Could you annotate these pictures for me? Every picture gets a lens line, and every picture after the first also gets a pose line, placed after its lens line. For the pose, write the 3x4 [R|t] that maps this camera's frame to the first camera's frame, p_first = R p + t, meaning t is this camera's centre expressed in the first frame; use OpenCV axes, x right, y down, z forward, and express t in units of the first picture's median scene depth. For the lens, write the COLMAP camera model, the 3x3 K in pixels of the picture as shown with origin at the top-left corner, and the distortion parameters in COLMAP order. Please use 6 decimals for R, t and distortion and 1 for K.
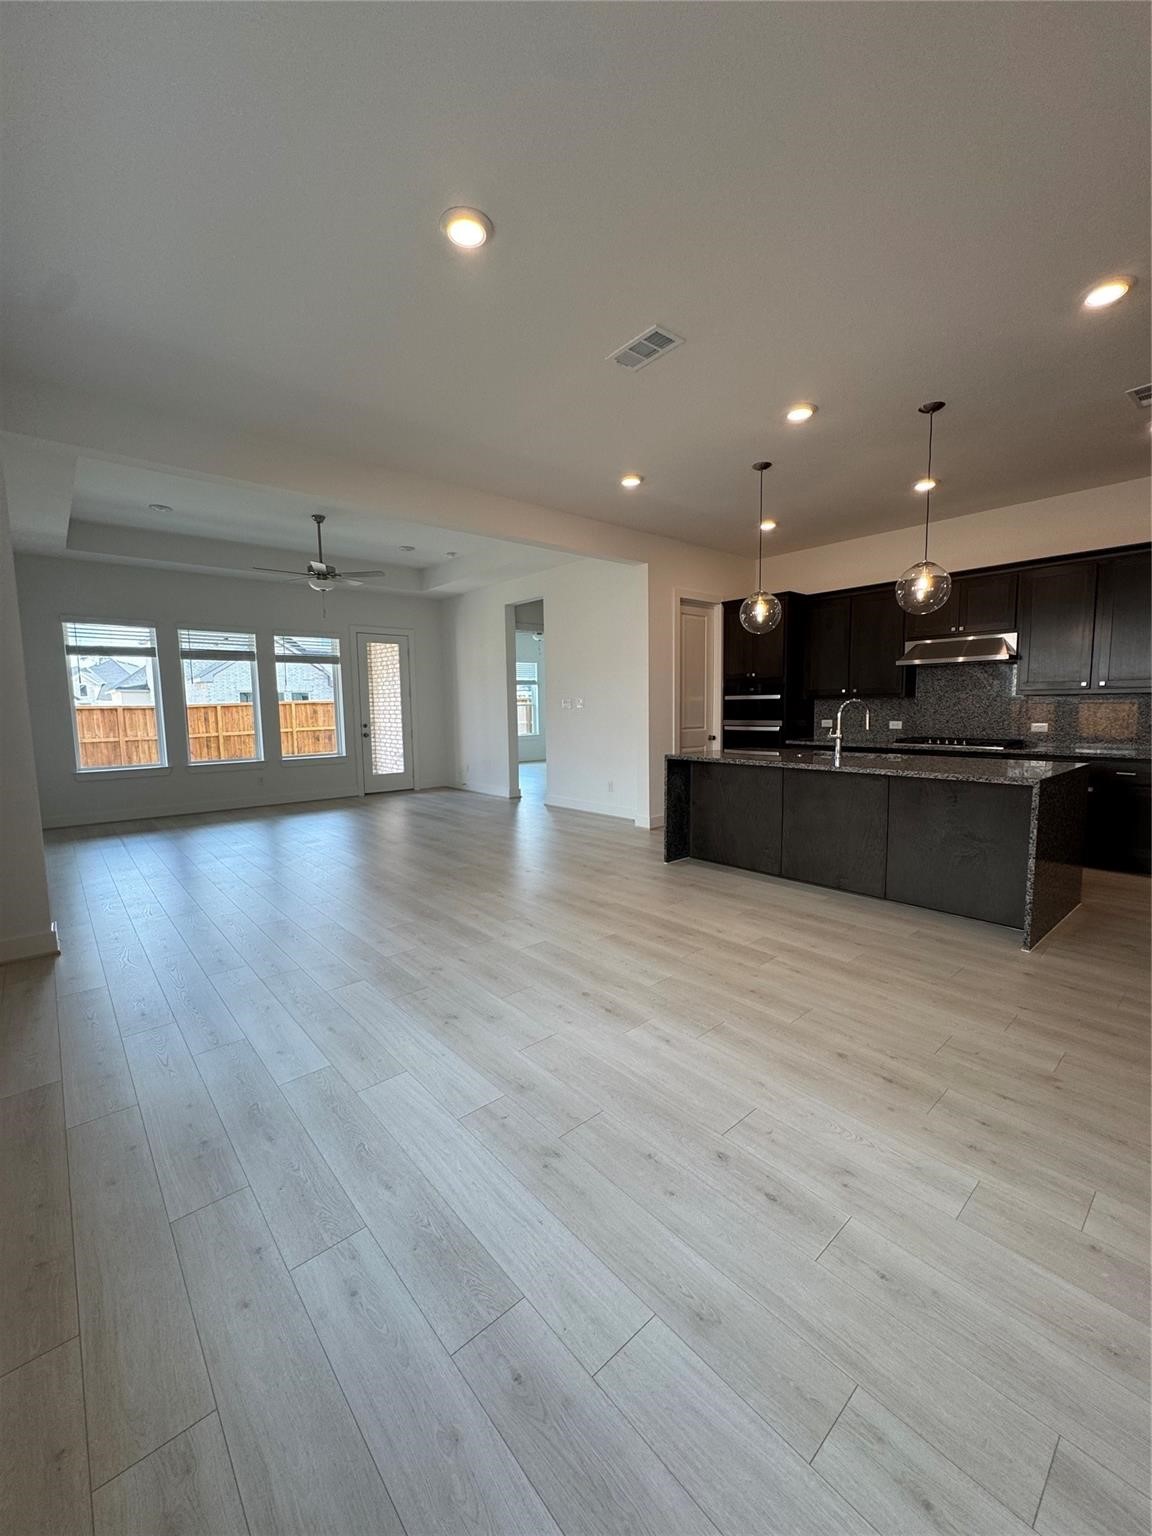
lens RADIAL K [[614.5, 0, 575.3], [0, 614.5, 767.0], [0, 0, 1]] dist [-0.004332, 0.000692]
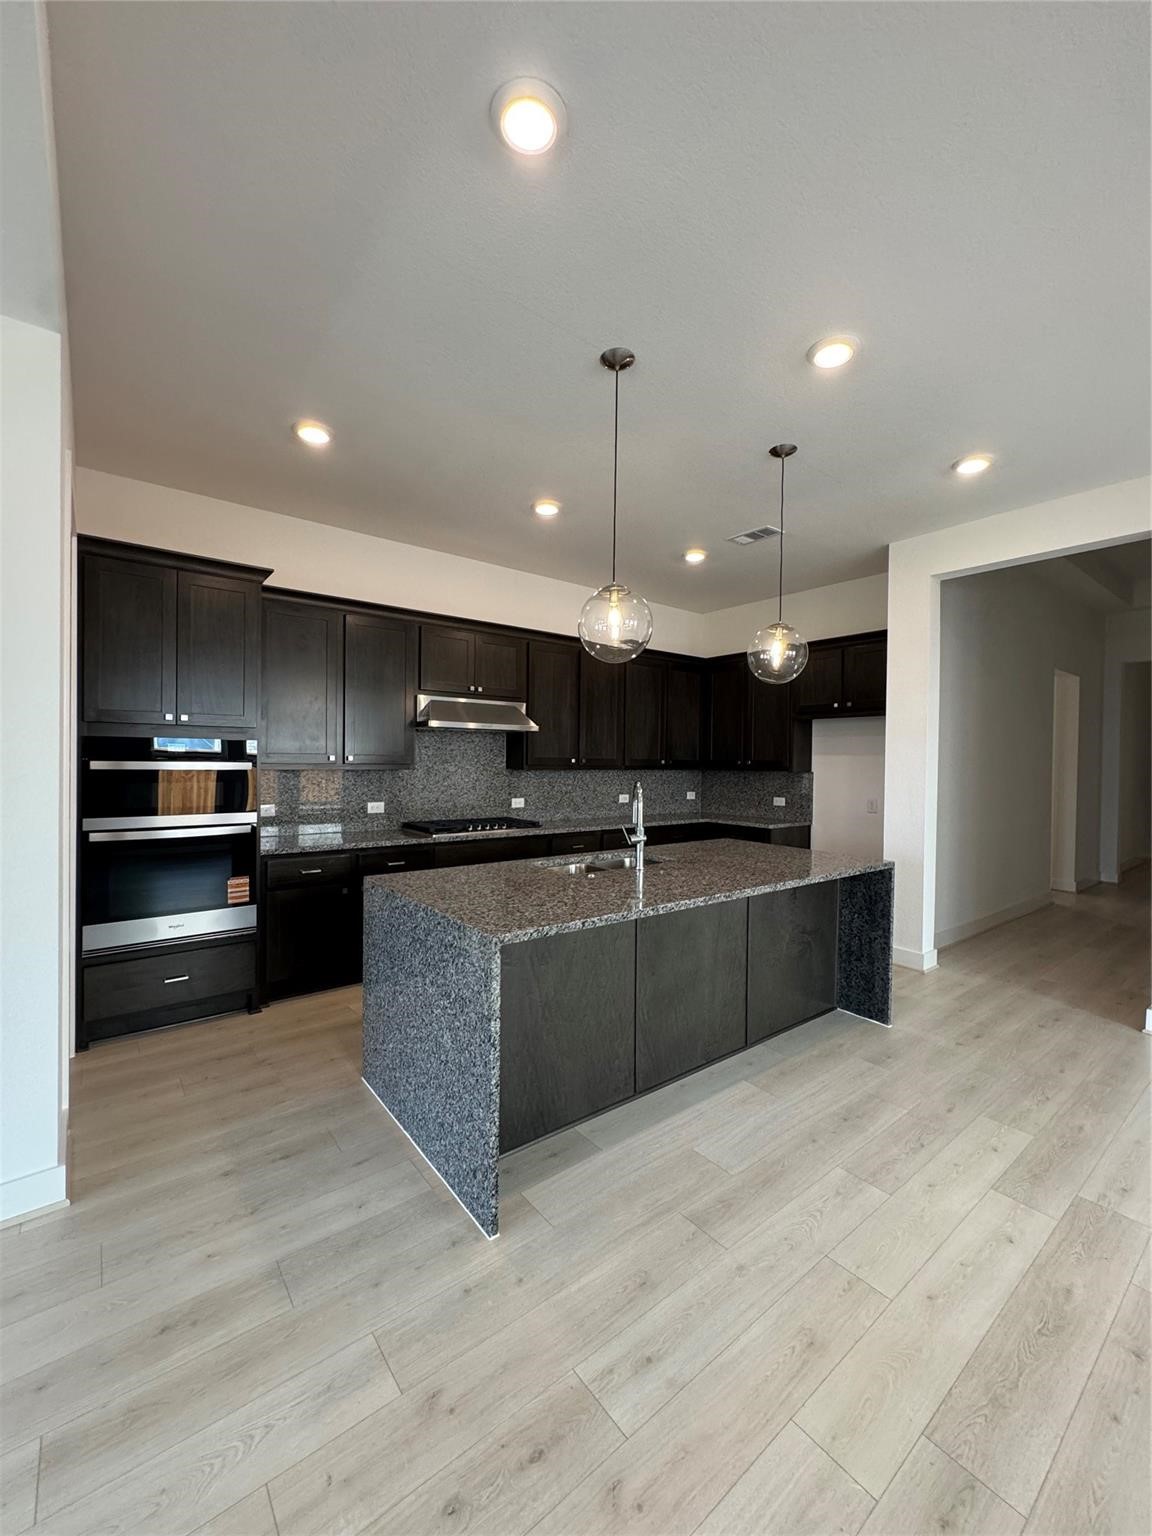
lens RADIAL K [[616.0, 0, 576.0], [0, 616.0, 766.0], [0, 0, 1]] dist [-0.003216, 0.000679]
pose [[0.048475, 0.004592, 0.998814, -0.166700], [0.084775, 0.996362, -0.008695, -0.087304], [-0.995220, 0.085095, 0.047909, 0.707462]]
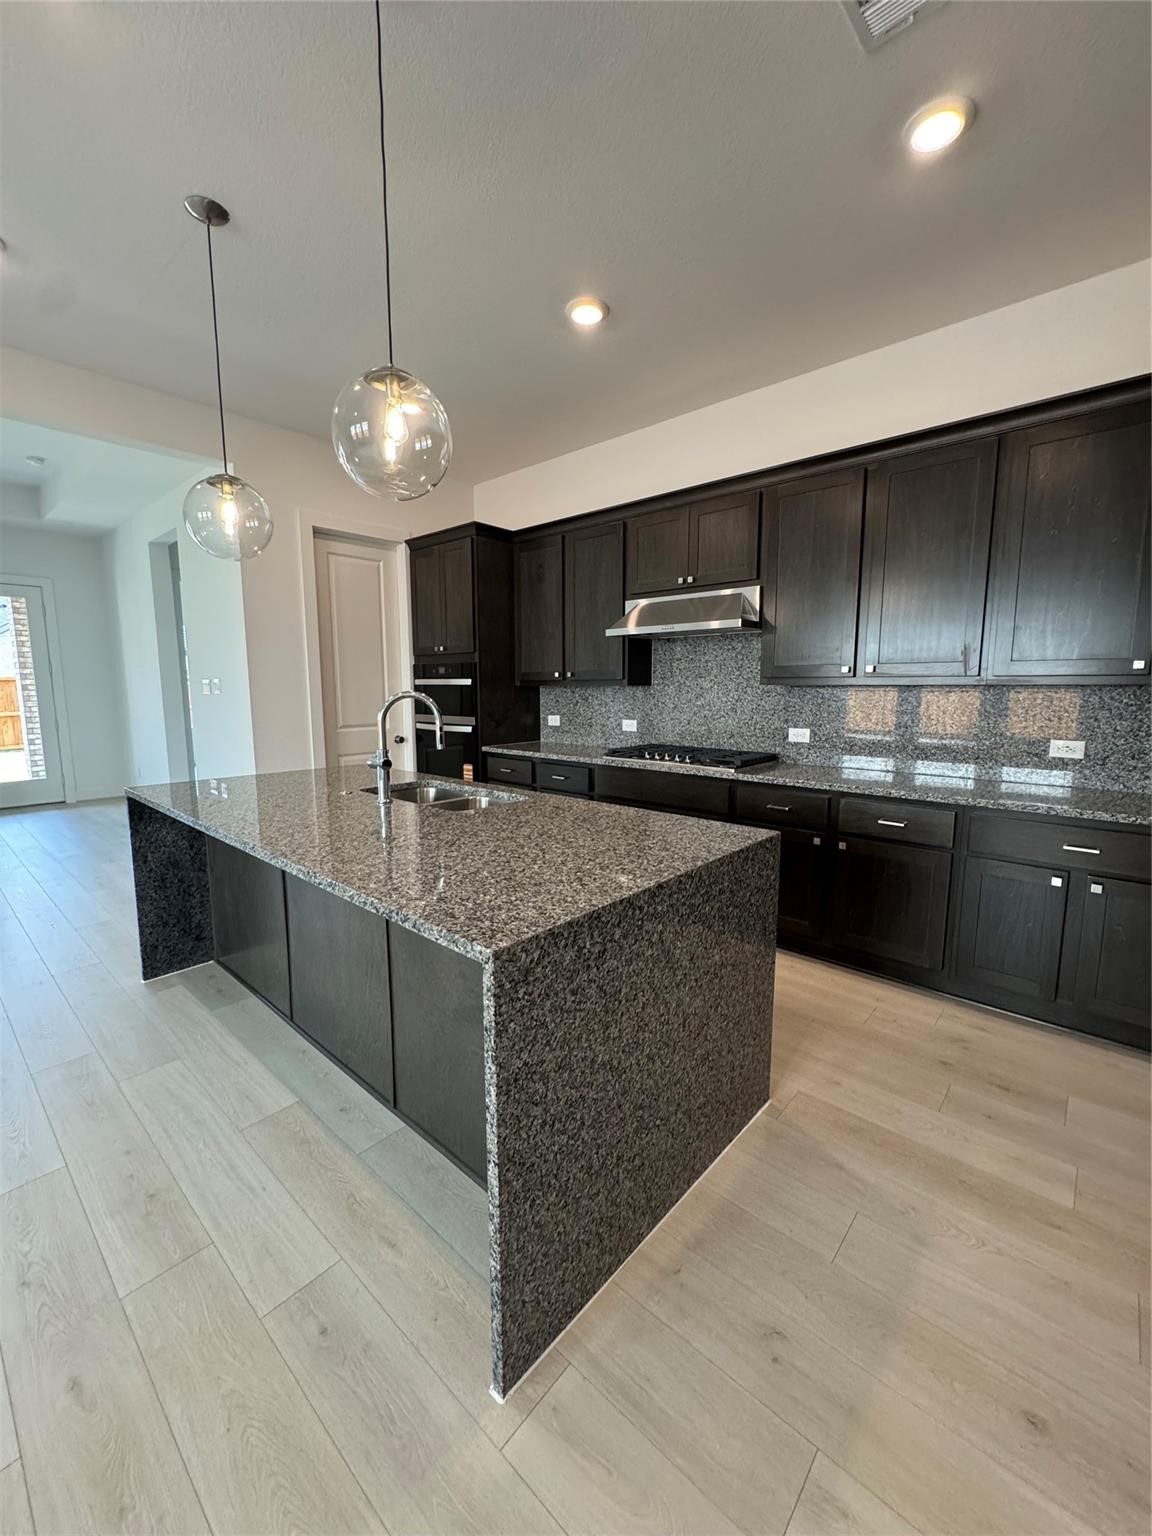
lens RADIAL K [[614.5, 0, 575.3], [0, 614.5, 767.0], [0, 0, 1]] dist [-0.004332, 0.000692]
pose [[0.991843, -0.004826, 0.127375, 0.360827], [0.000674, 0.999468, 0.032618, -0.042997], [-0.127465, -0.032266, 0.991318, 0.315175]]
